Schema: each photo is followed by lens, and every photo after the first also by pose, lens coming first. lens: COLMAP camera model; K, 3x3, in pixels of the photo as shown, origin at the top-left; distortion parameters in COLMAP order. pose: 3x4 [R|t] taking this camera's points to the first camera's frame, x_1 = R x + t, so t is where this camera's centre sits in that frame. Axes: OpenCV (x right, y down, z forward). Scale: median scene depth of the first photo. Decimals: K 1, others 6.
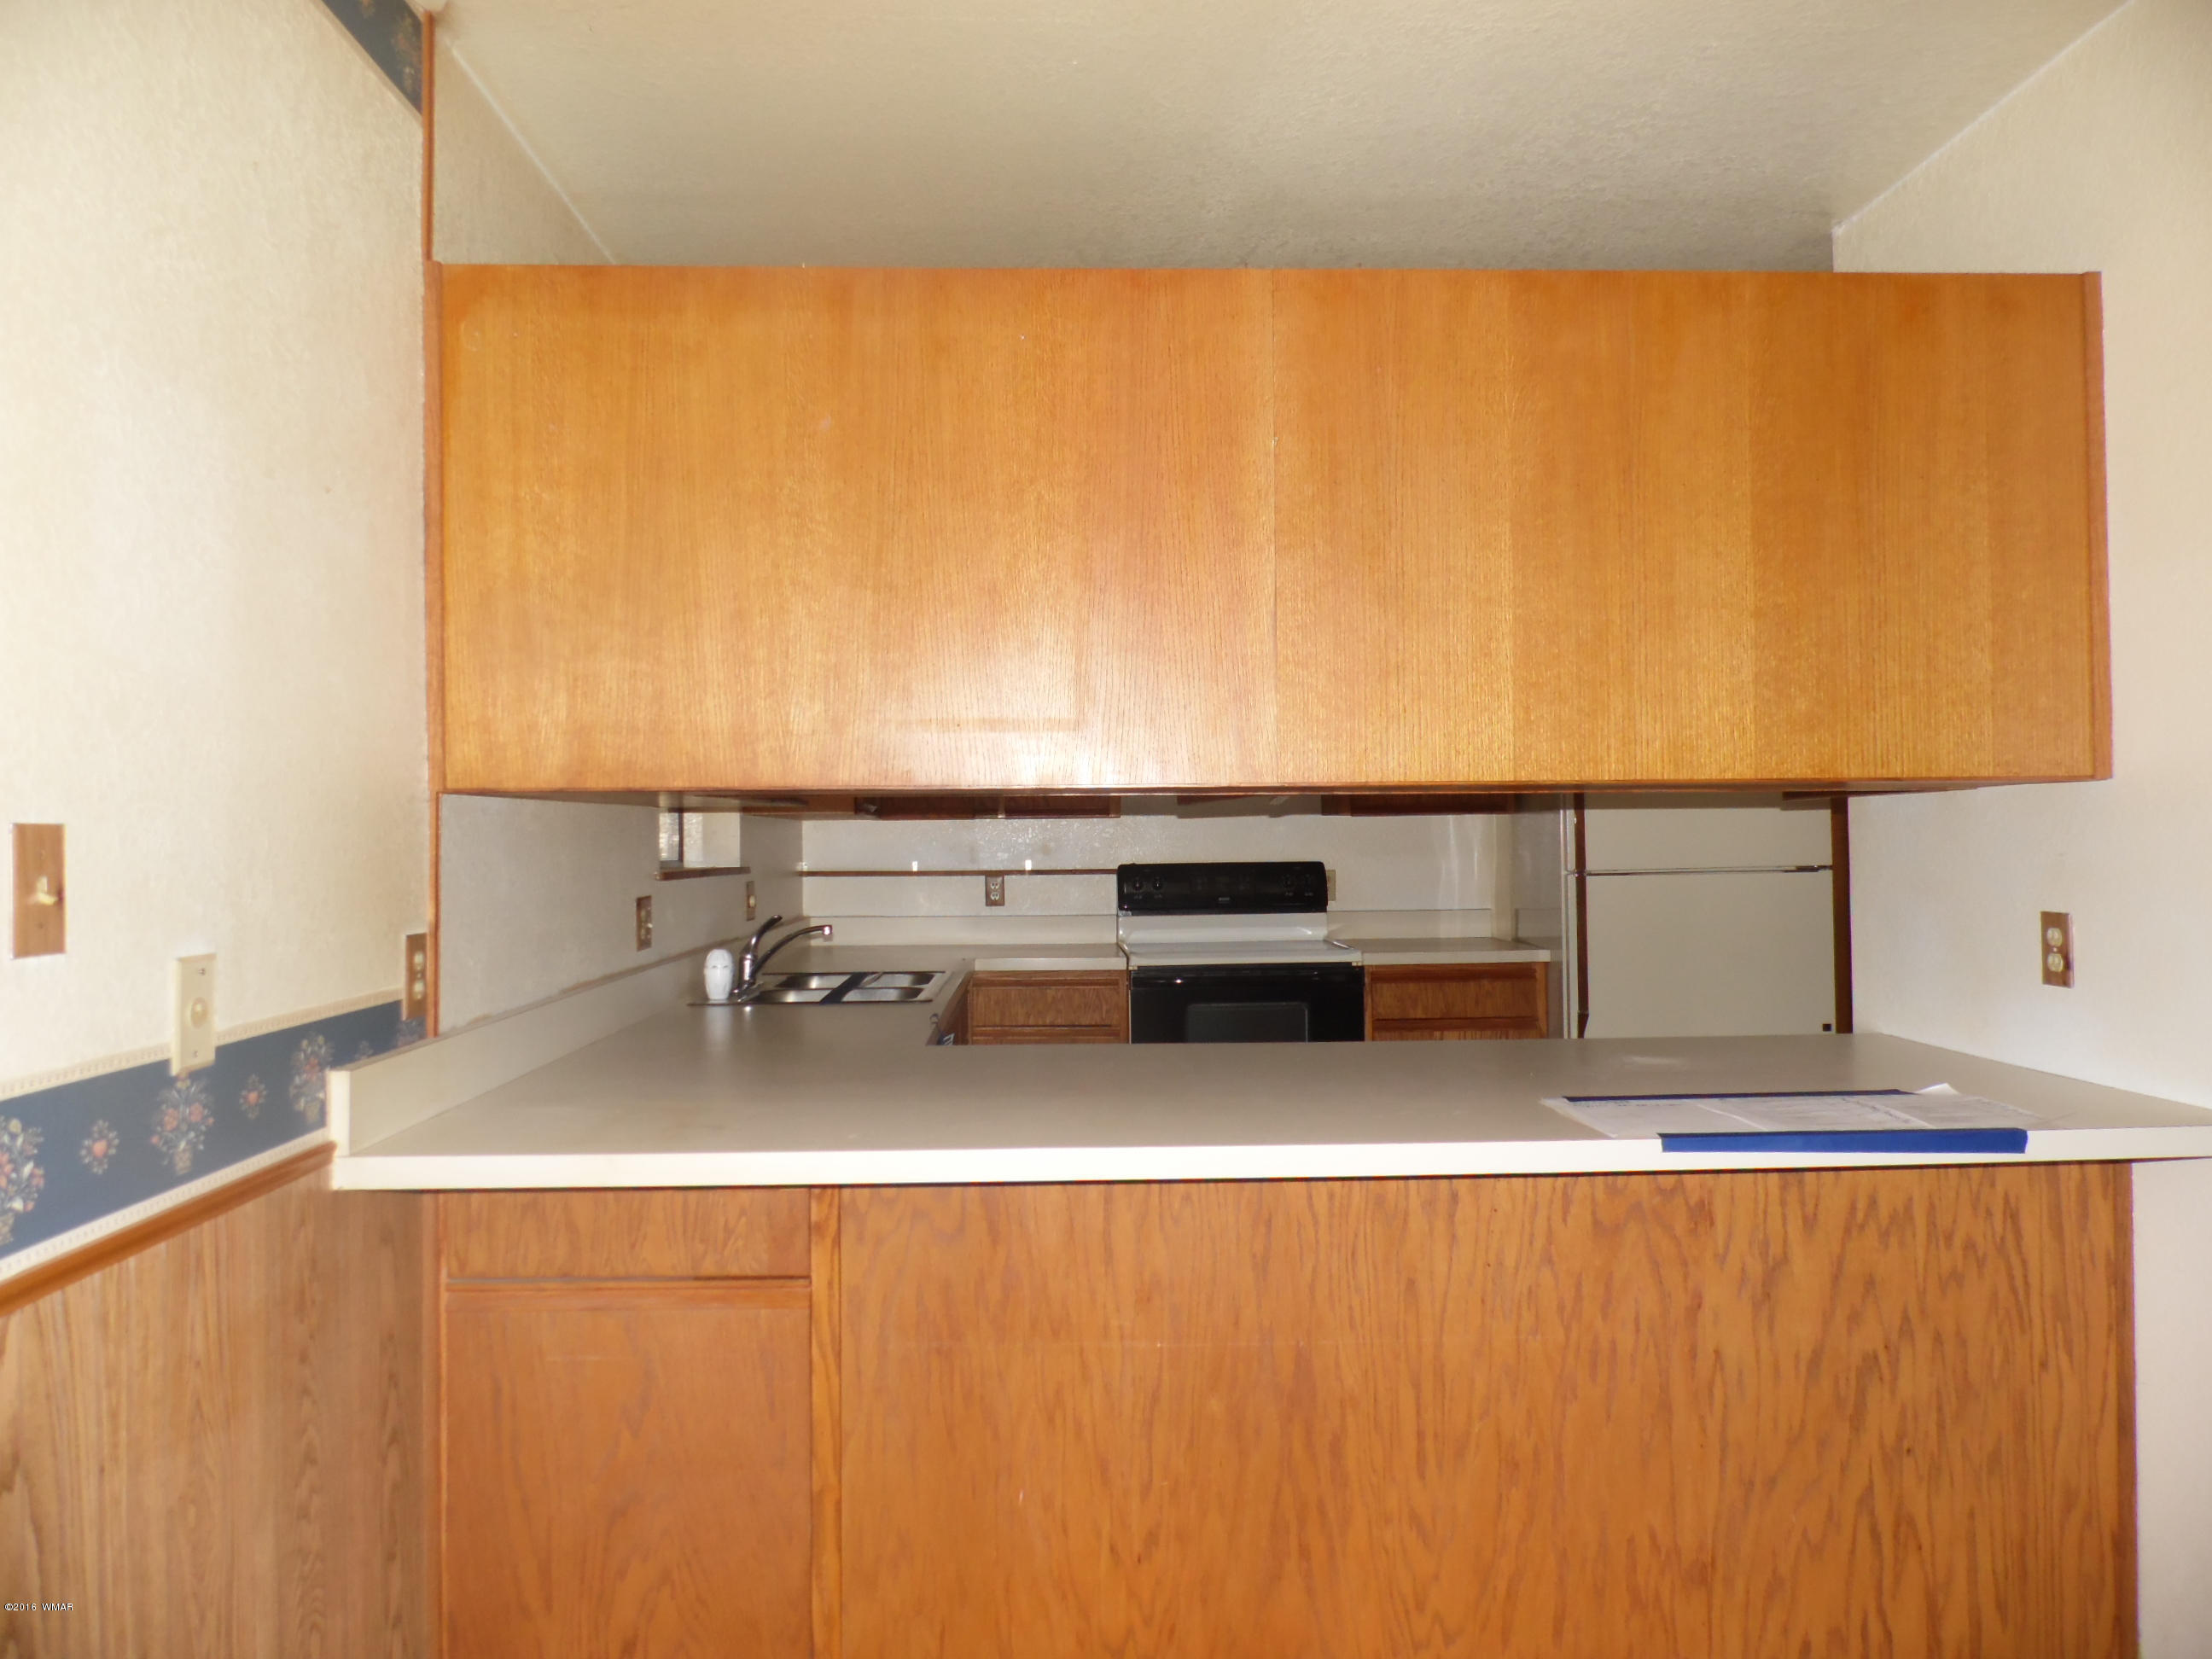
lens RADIAL K [[1479.9, 0, 1106.4], [0, 1479.9, 827.7], [0, 0, 1]] dist [-0.001852, -0.000431]
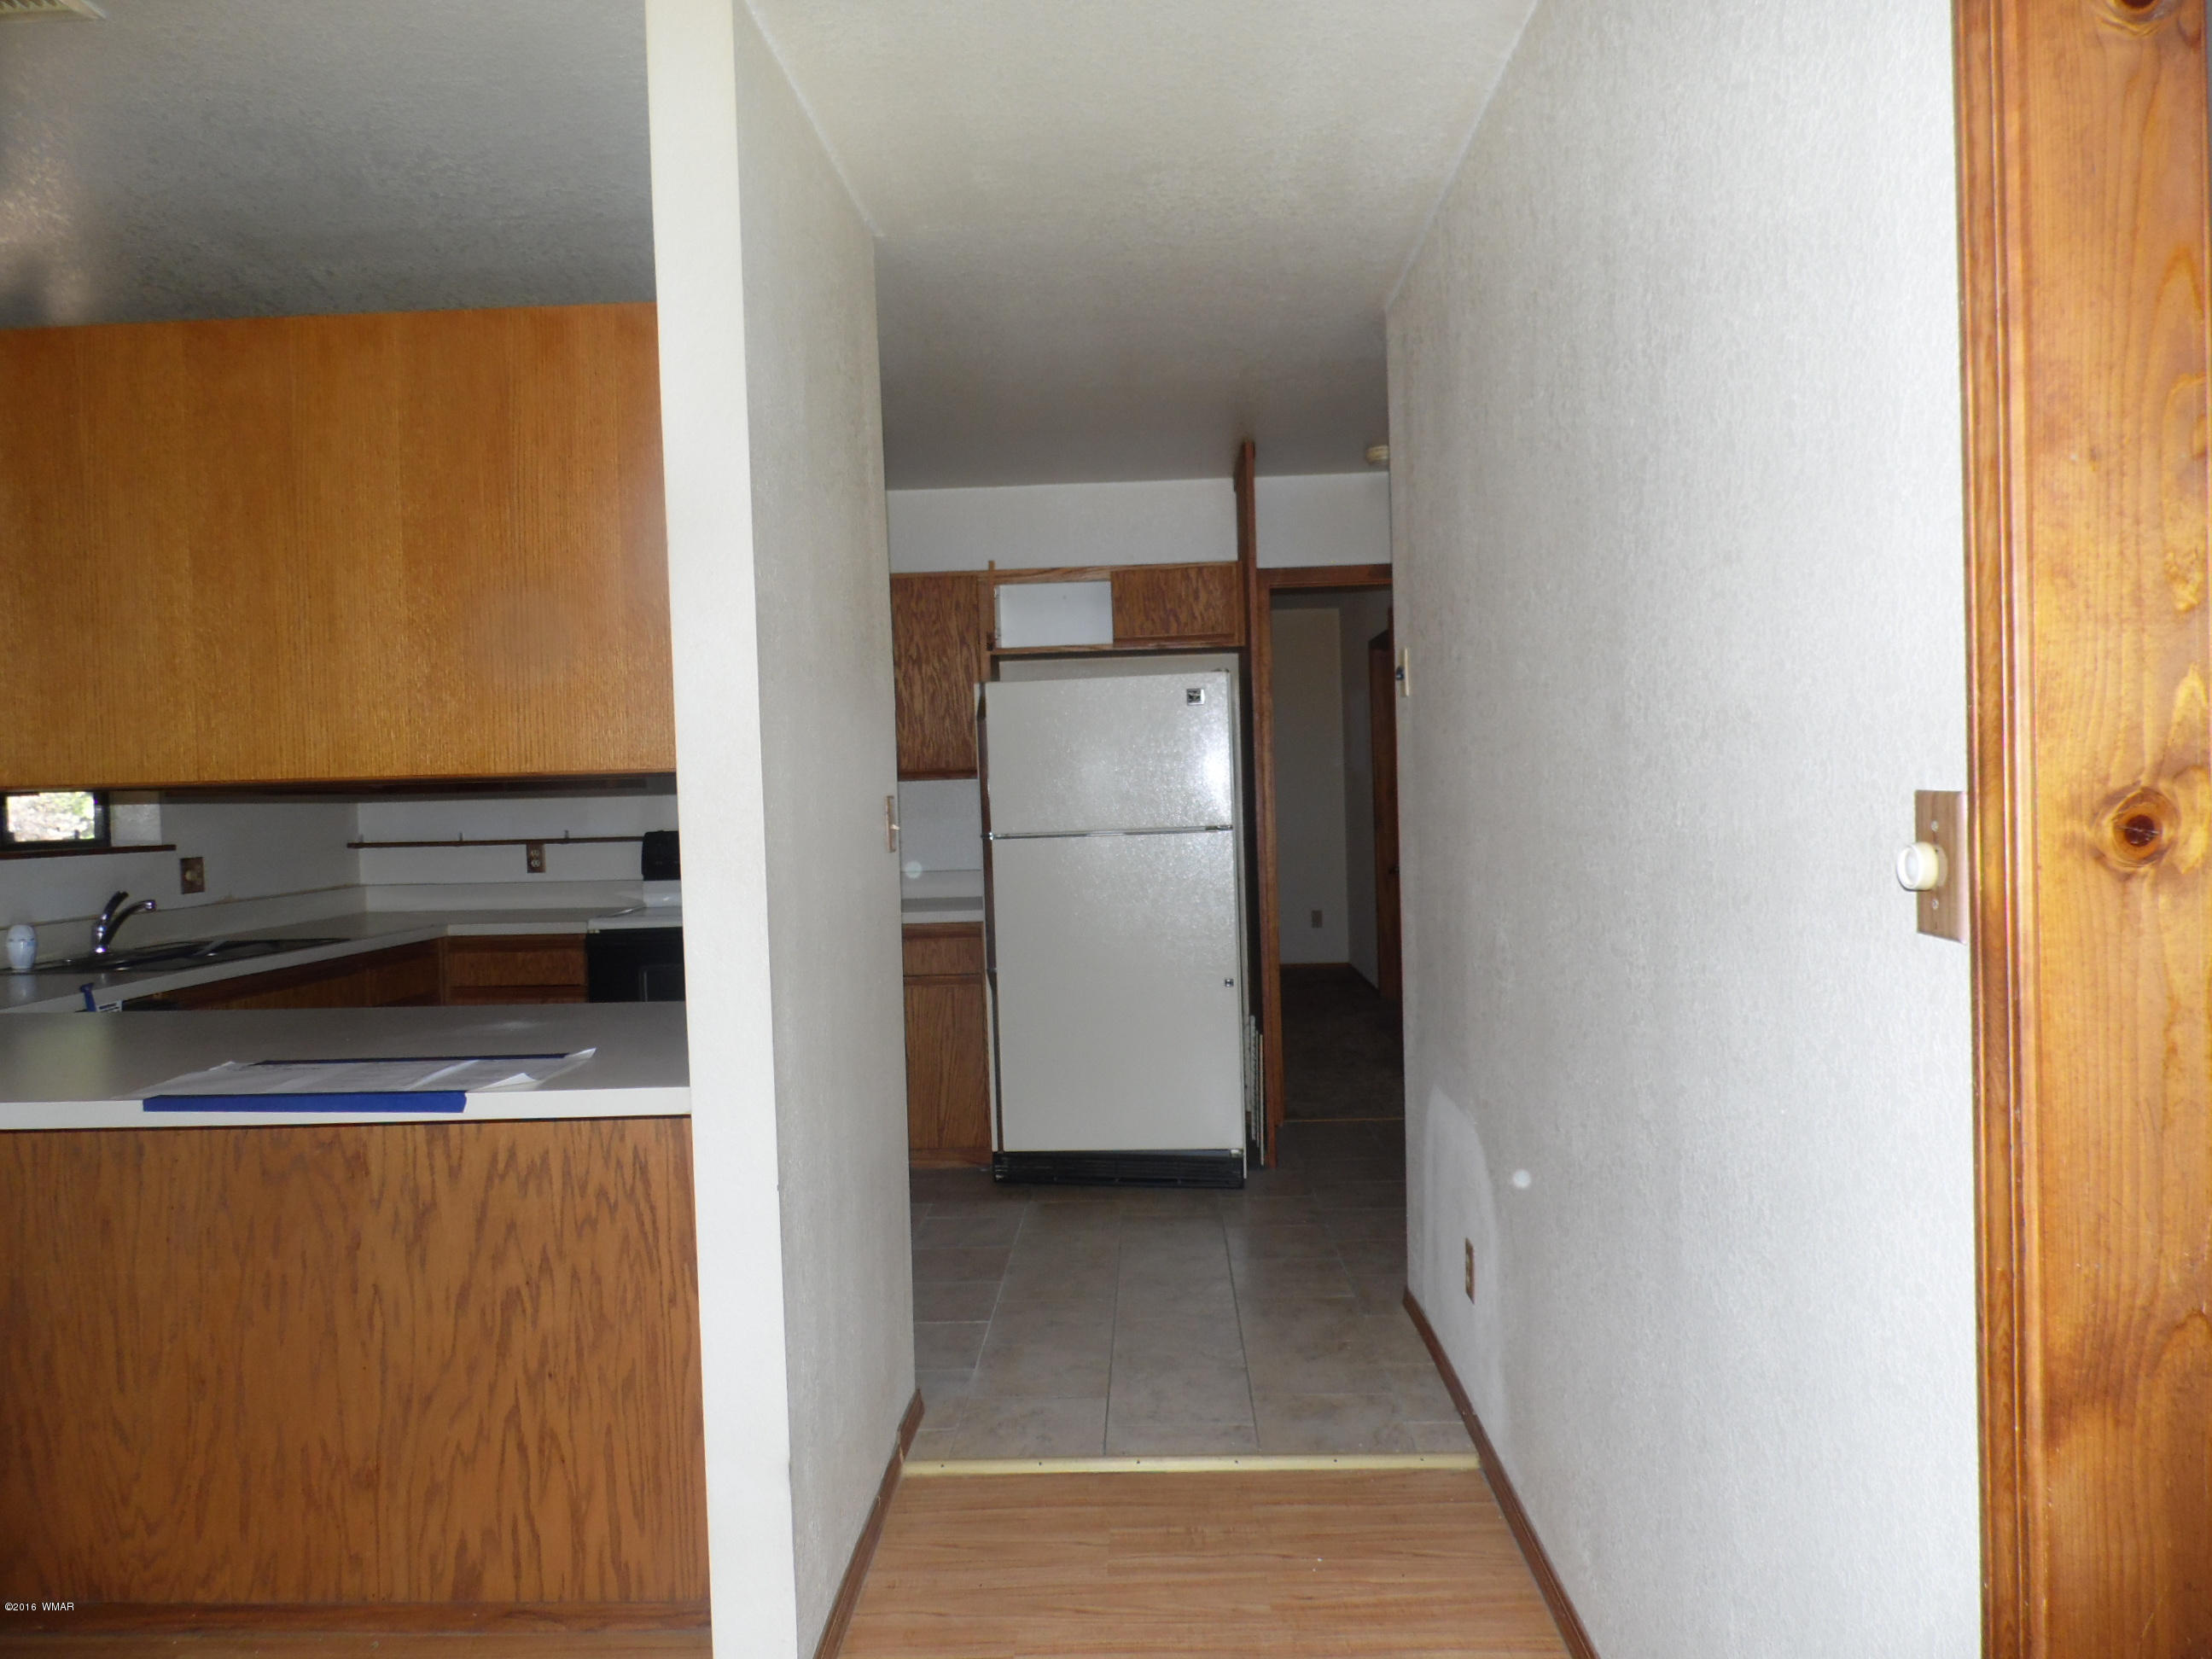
lens RADIAL K [[1479.9, 0, 1093.1], [0, 1479.9, 833.2], [0, 0, 1]] dist [-0.001852, -0.000431]
pose [[0.996714, -0.014879, -0.079619, 1.049561], [0.017978, 0.999103, 0.038346, -0.023420], [0.078977, -0.039651, 0.996088, -0.065564]]
